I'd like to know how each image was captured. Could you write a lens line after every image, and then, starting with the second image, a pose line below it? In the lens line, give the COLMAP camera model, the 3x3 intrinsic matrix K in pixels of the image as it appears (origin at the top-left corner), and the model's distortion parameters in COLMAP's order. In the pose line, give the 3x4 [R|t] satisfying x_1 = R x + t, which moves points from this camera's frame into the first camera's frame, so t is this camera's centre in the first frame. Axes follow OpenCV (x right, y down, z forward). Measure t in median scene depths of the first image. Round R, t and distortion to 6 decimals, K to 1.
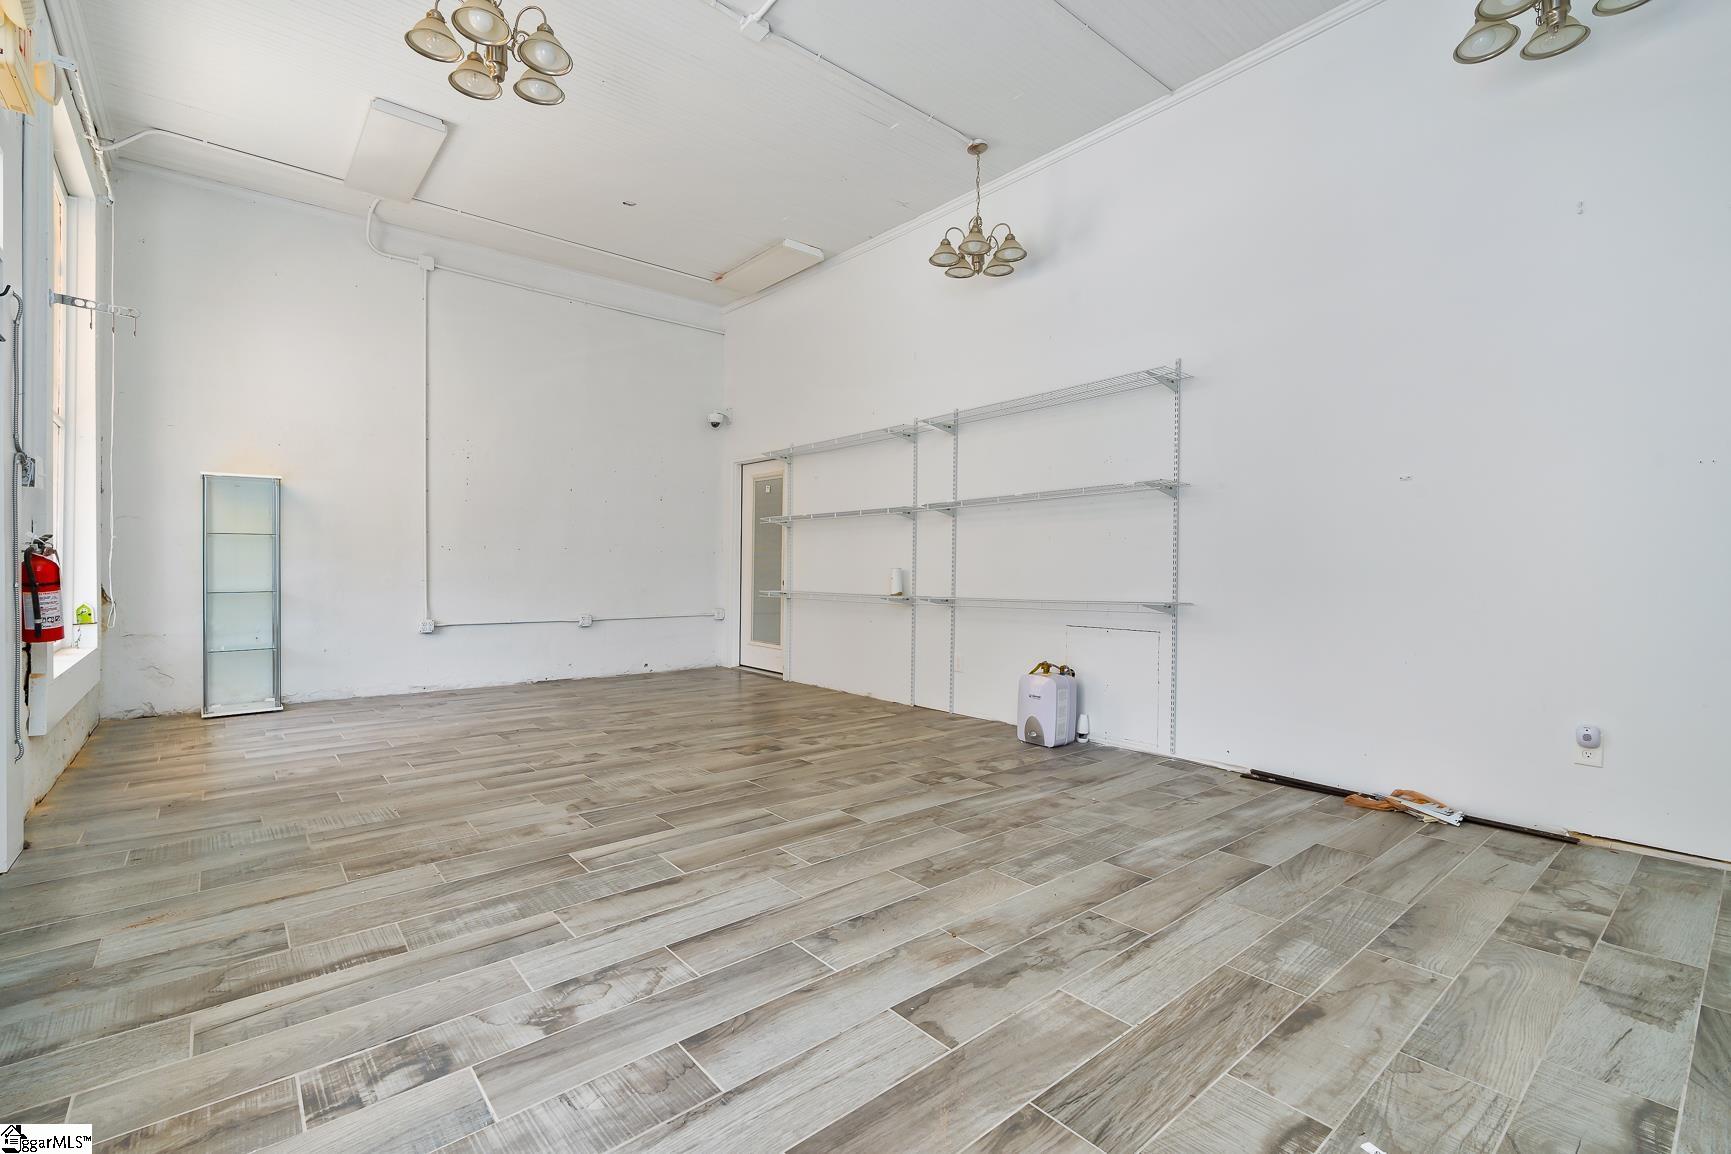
lens RADIAL K [[773.1, 0, 859.6], [0, 773.1, 575.1], [0, 0, 1]] dist [-0.005133, 0.000268]
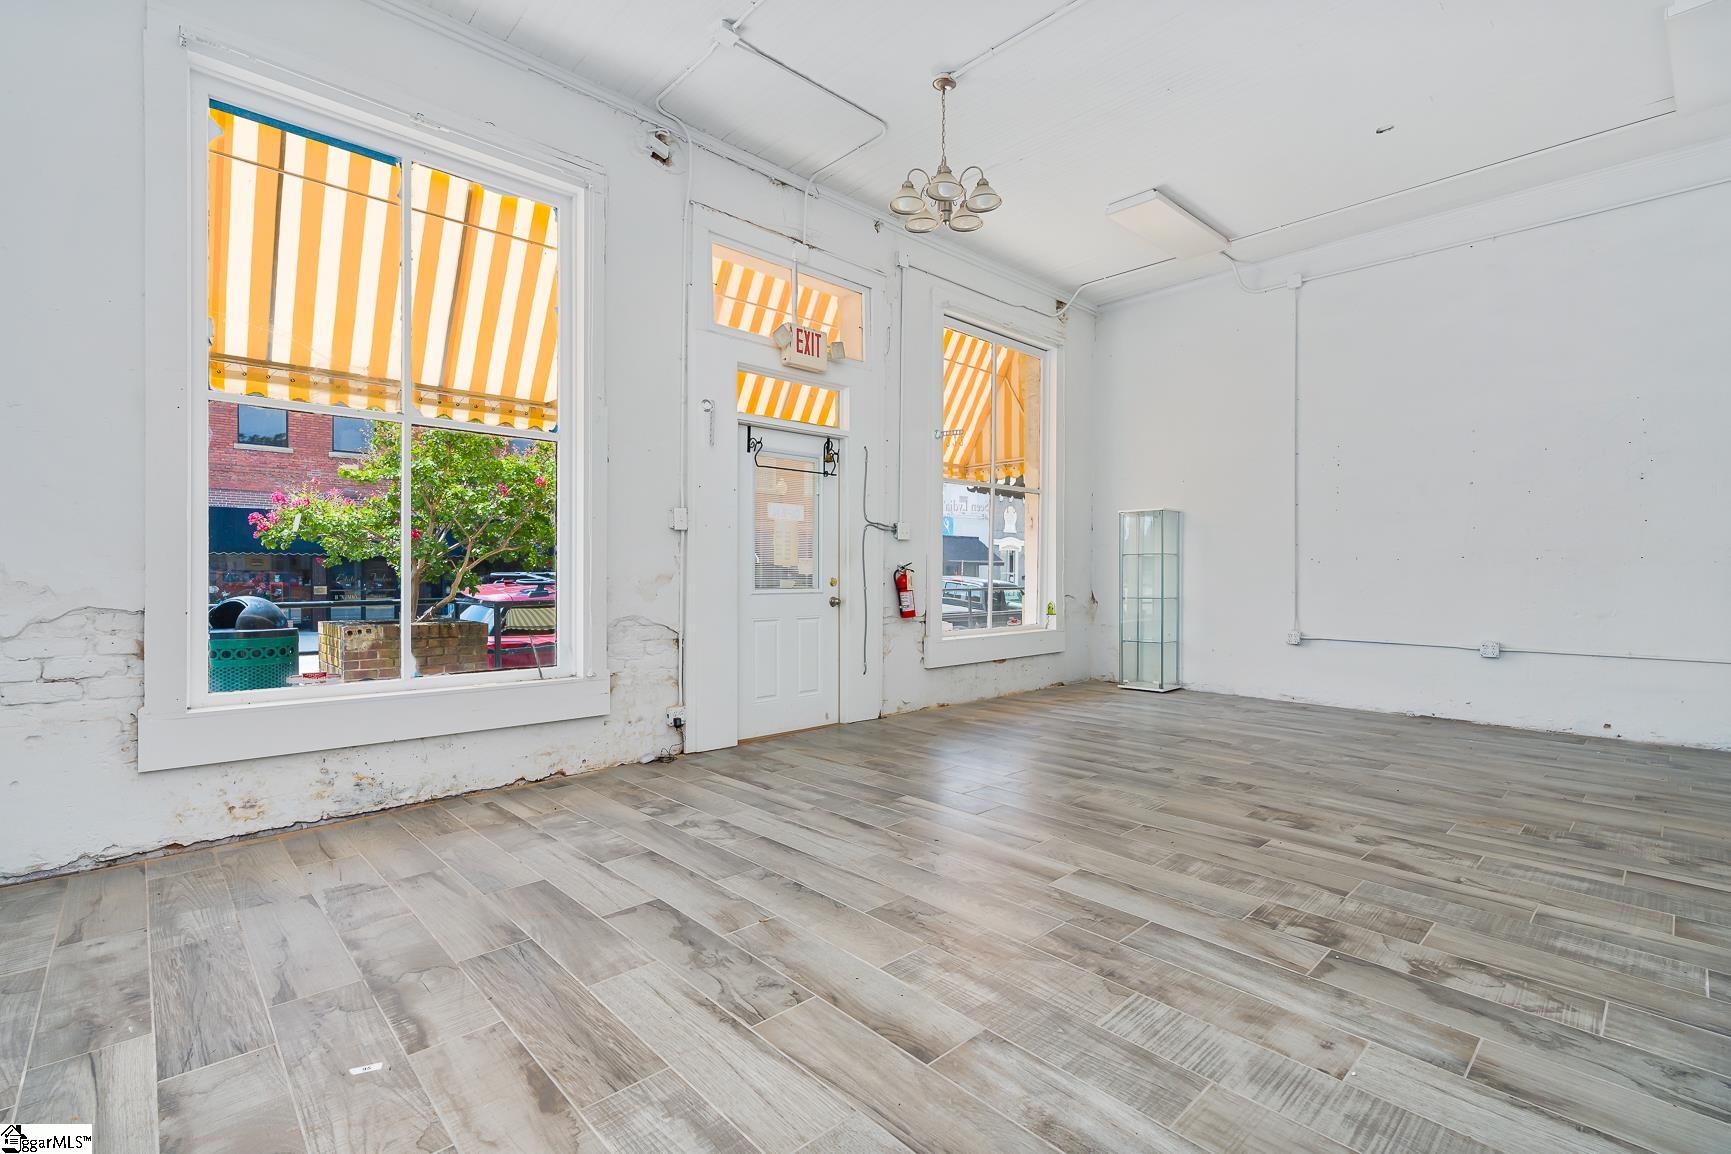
lens RADIAL K [[773.1, 0, 858.2], [0, 773.1, 570.8], [0, 0, 1]] dist [-0.005133, 0.000268]
pose [[0.052546, -0.009466, -0.998574, 1.043369], [-0.009153, 0.999908, -0.009961, -0.014901], [0.998577, 0.009664, 0.052455, 0.916919]]
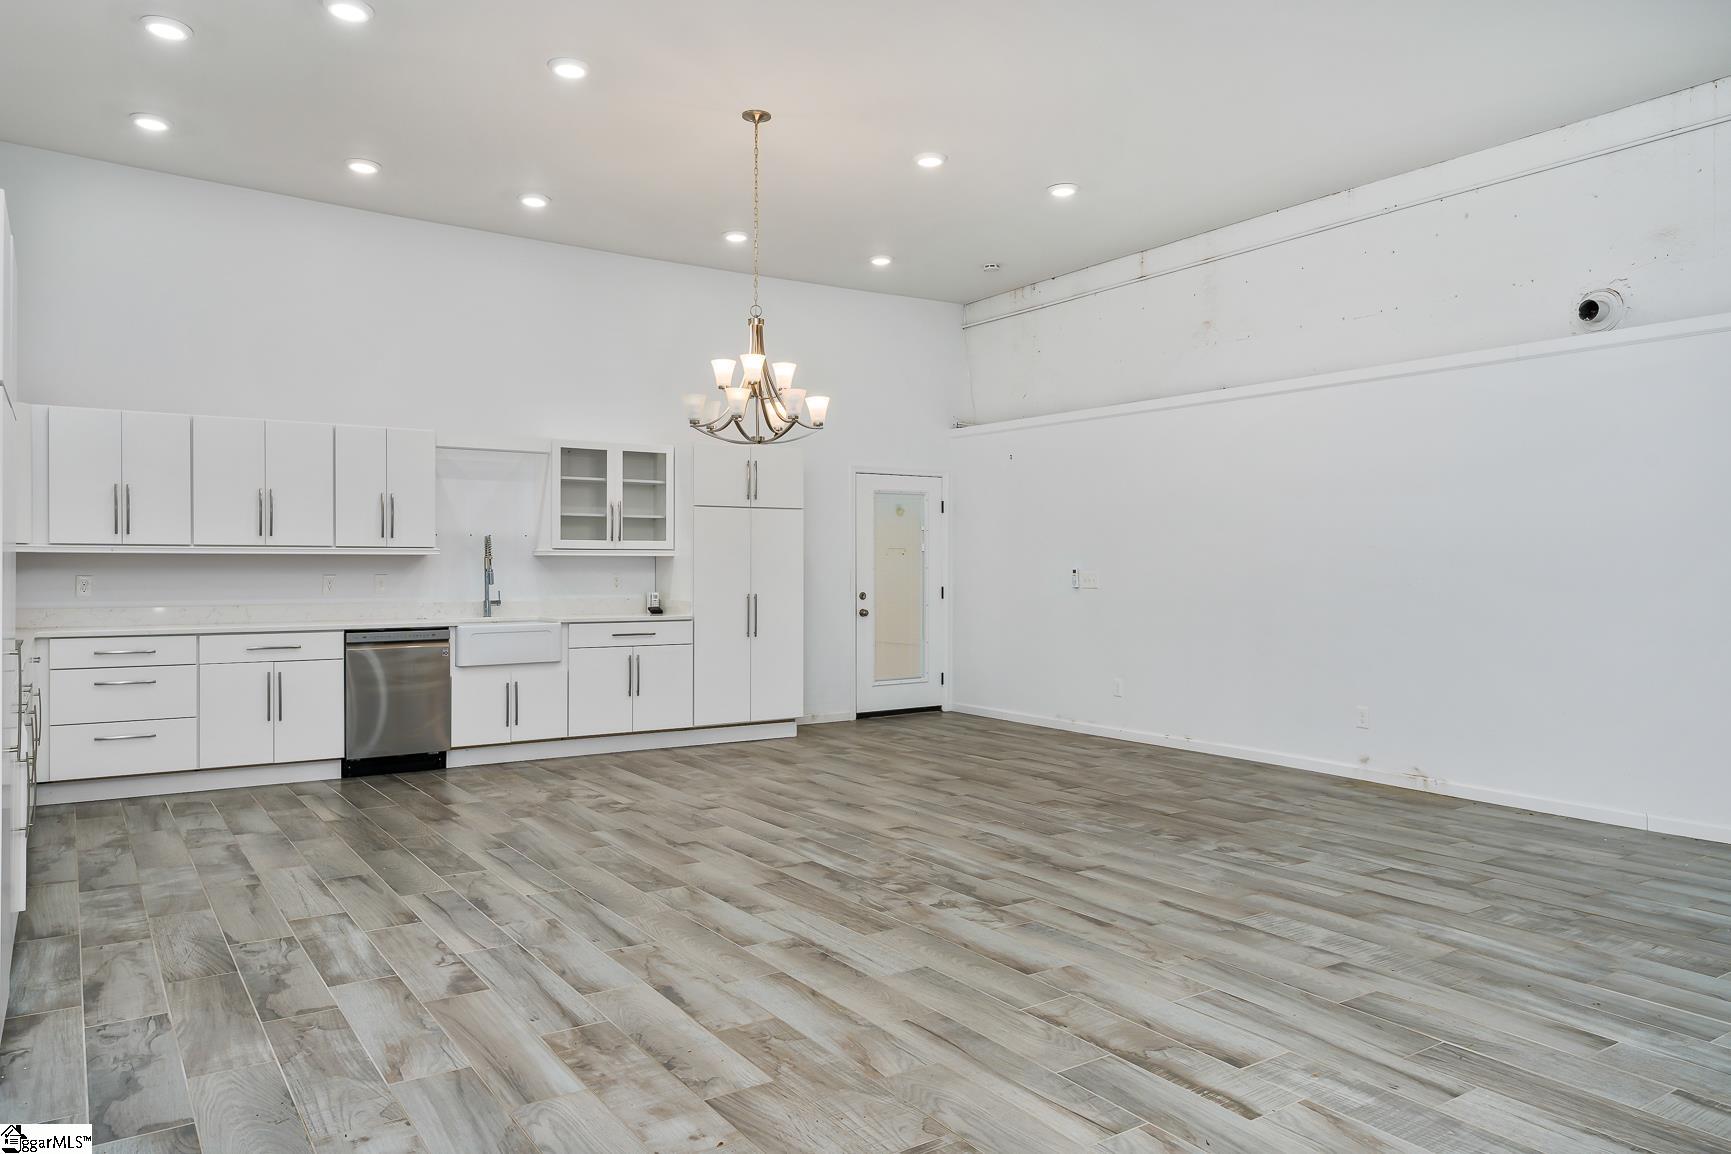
lens RADIAL K [[1177.3, 0, 854.6], [0, 1177.3, 572.1], [0, 0, 1]] dist [-0.002577, -0.000361]
pose [[-0.113546, 0.006665, -0.993510, 2.147025], [-0.008376, 0.999936, 0.007666, -0.116996], [0.993497, 0.009193, -0.113483, 0.544097]]
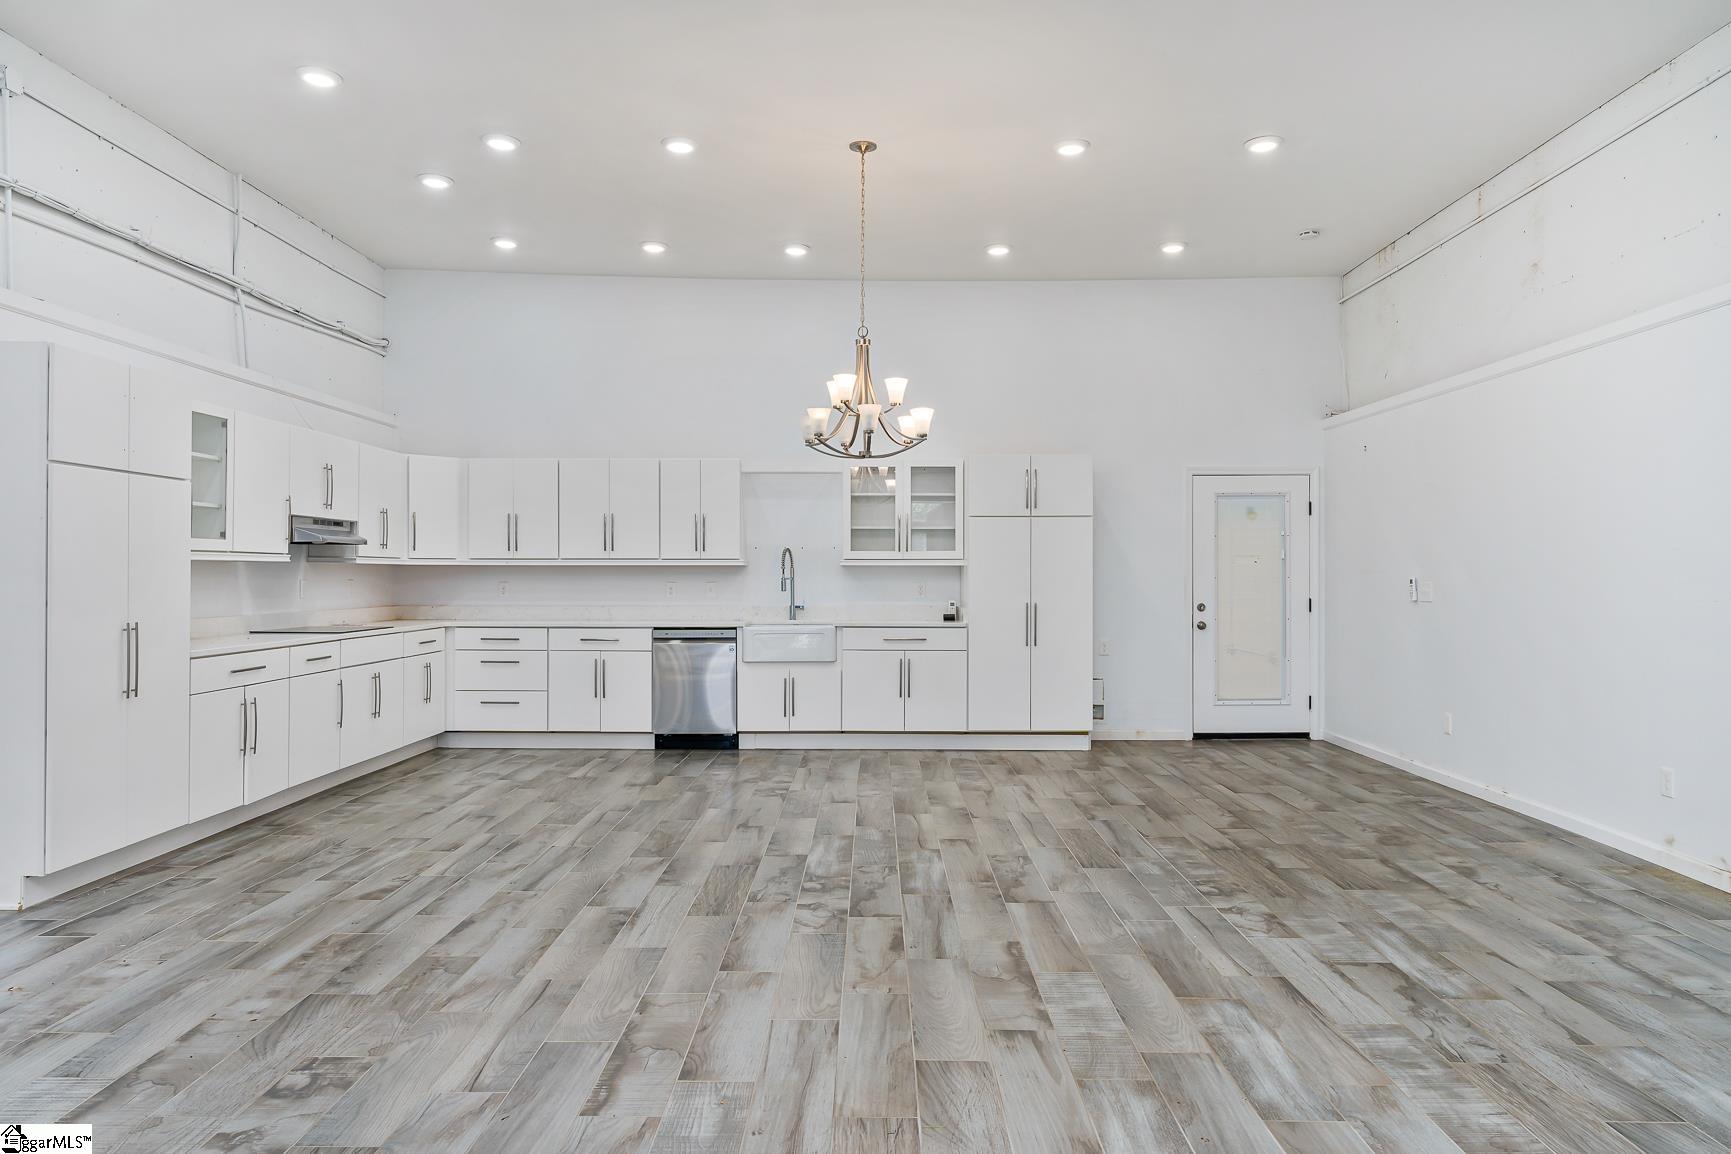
lens RADIAL K [[1177.3, 0, 852.0], [0, 1177.3, 574.6], [0, 0, 1]] dist [-0.002577, -0.000361]
pose [[-0.654870, 0.001088, -0.755740, 1.693107], [-0.005951, 0.999961, 0.006596, -0.126734], [0.755718, 0.008817, -0.654838, 1.731090]]
